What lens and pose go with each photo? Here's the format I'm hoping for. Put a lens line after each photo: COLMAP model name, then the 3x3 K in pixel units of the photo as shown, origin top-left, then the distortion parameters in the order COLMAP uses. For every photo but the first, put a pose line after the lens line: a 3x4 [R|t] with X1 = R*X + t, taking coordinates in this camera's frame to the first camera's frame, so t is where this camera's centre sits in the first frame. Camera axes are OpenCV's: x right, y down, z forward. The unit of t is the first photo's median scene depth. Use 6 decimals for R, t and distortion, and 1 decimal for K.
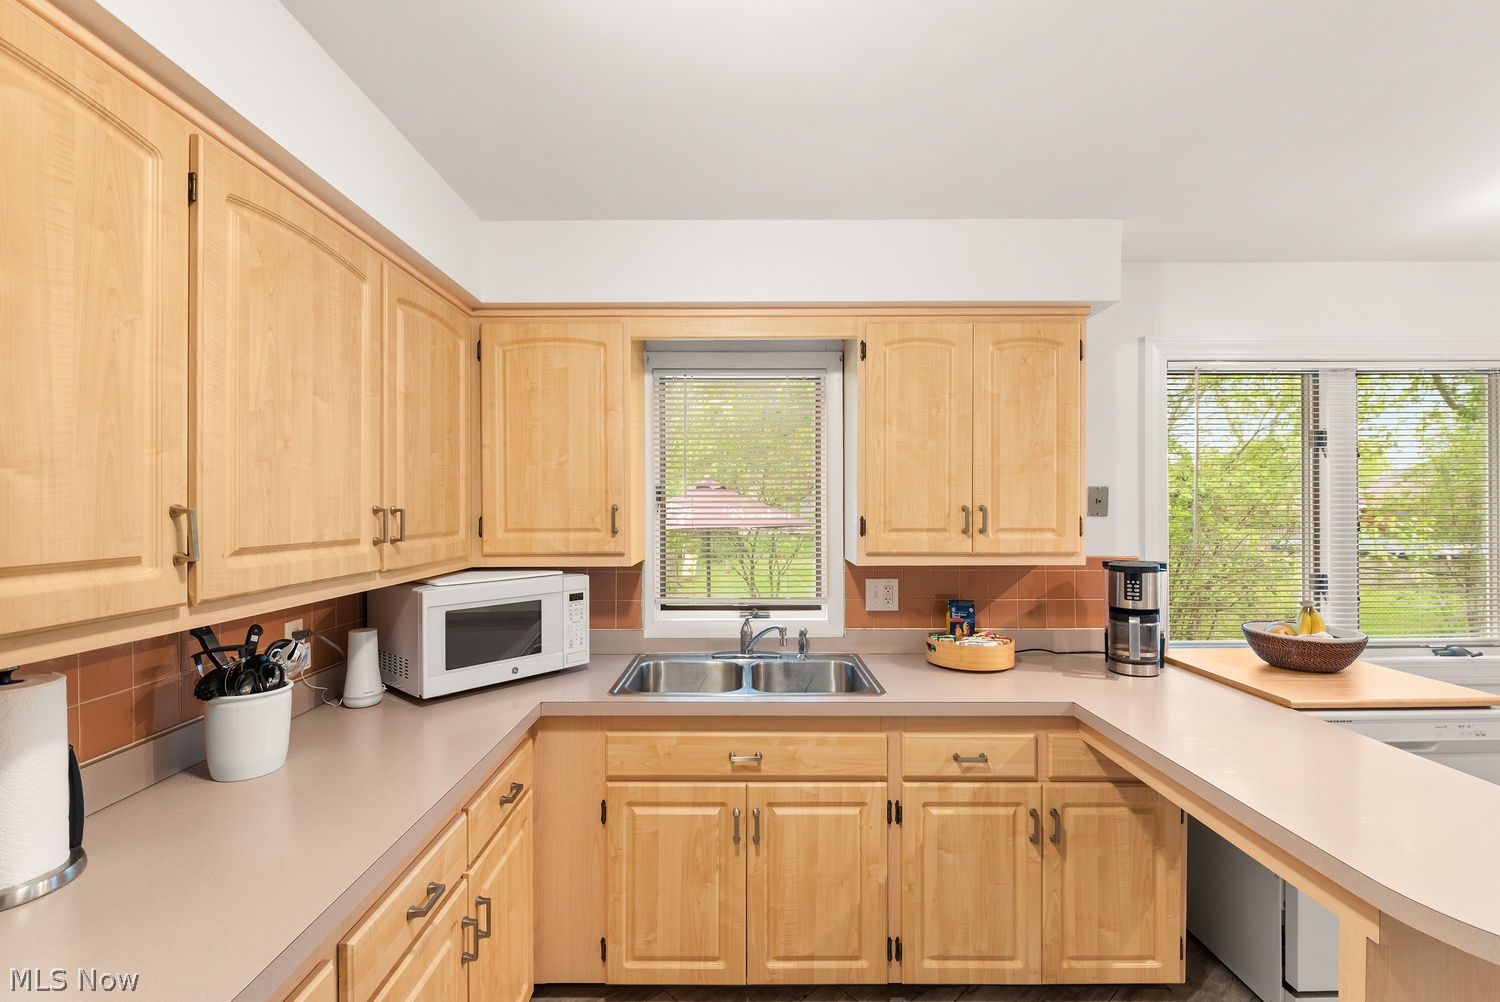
lens RADIAL K [[689.5, 0, 744.1], [0, 689.5, 500.2], [0, 0, 1]] dist [0.007208, -0.004518]
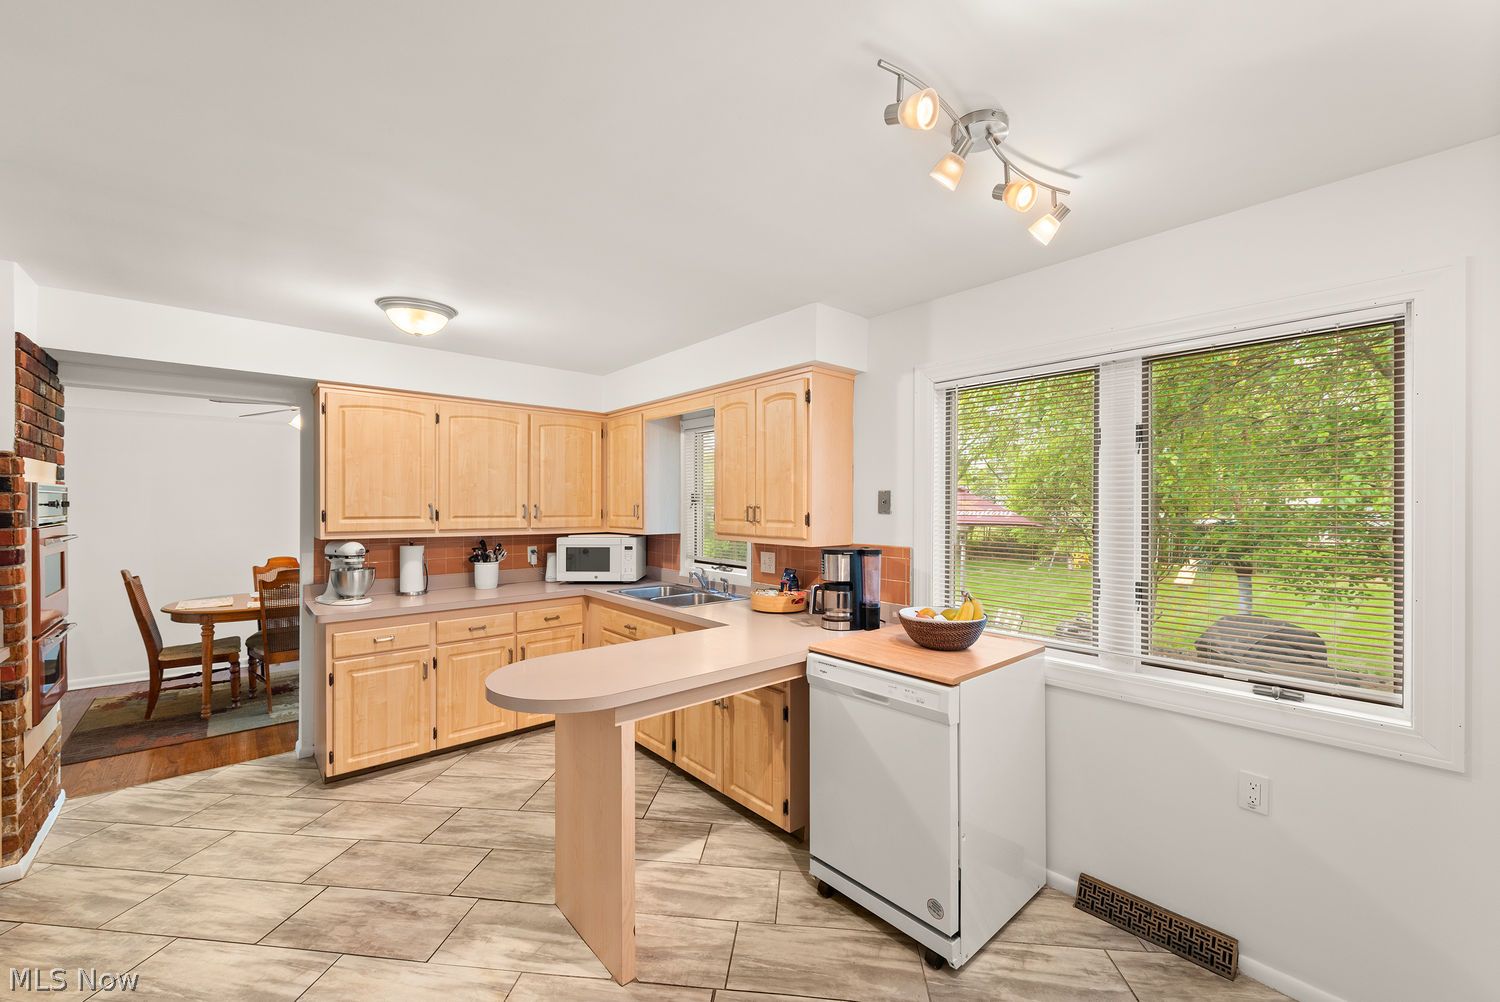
lens RADIAL K [[598.6, 0, 741.2], [0, 598.6, 504.2], [0, 0, 1]] dist [0.006656, -0.001377]
pose [[0.639270, 0.000909, -0.768982, 1.377734], [-0.000092, 0.999999, 0.001105, 0.004766], [0.768982, -0.000636, 0.639270, 0.102484]]
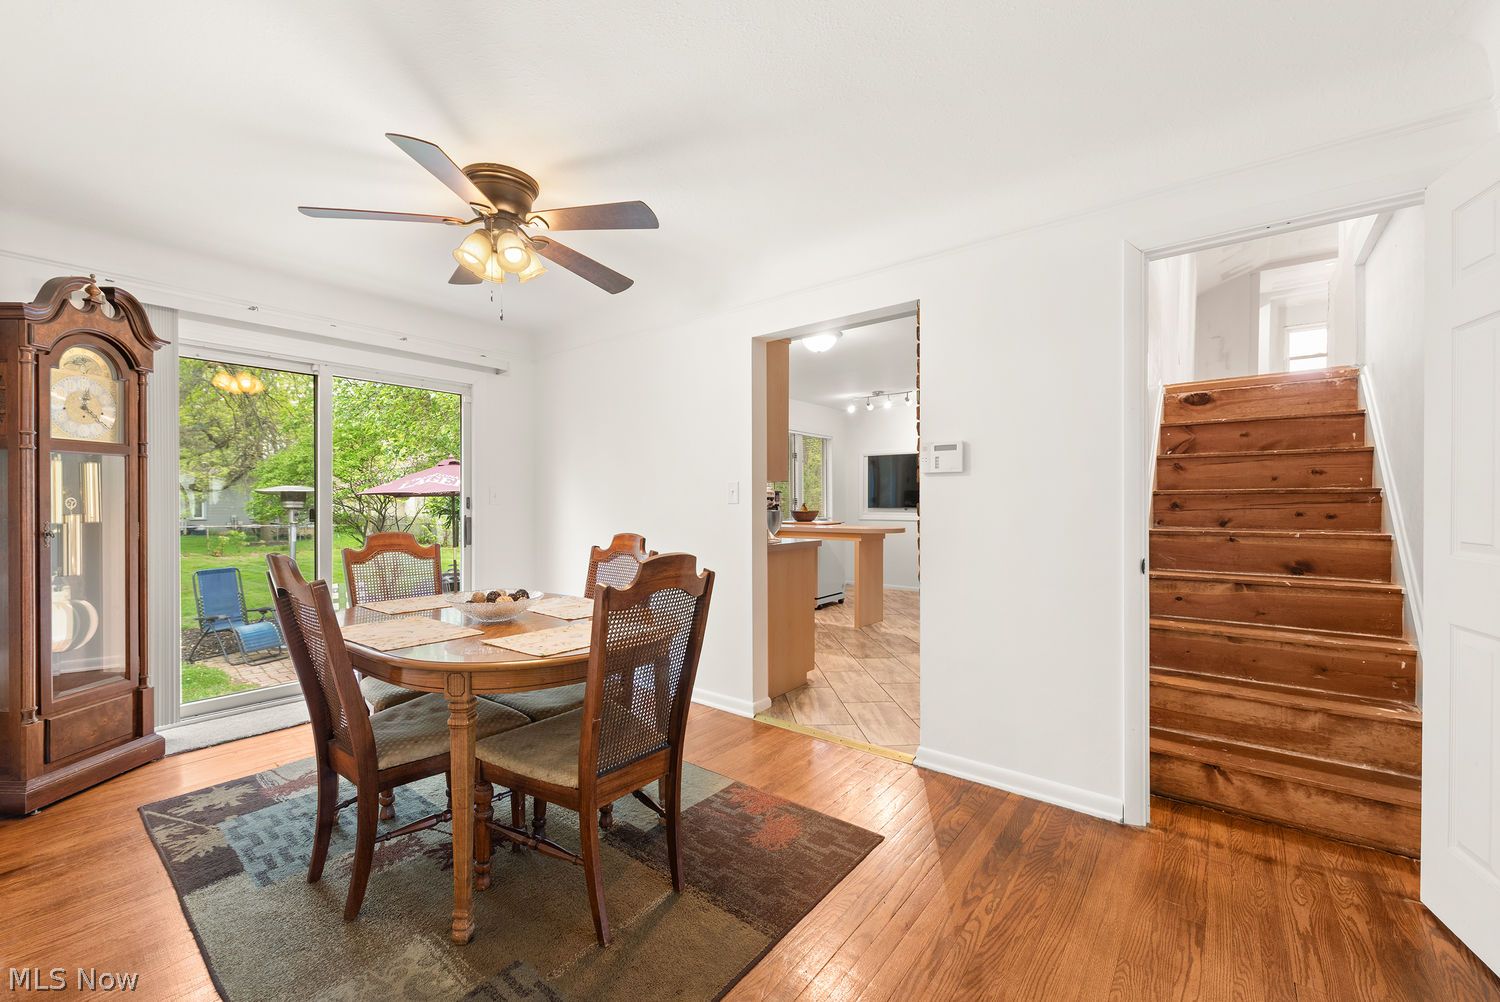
lens RADIAL K [[598.6, 0, 748.5], [0, 598.6, 502.4], [0, 0, 1]] dist [0.006656, -0.001377]
pose [[0.630659, -0.000866, 0.776059, -1.734012], [-0.000960, 0.999998, 0.001896, 0.146798], [-0.776059, -0.001941, 0.630657, -0.685504]]
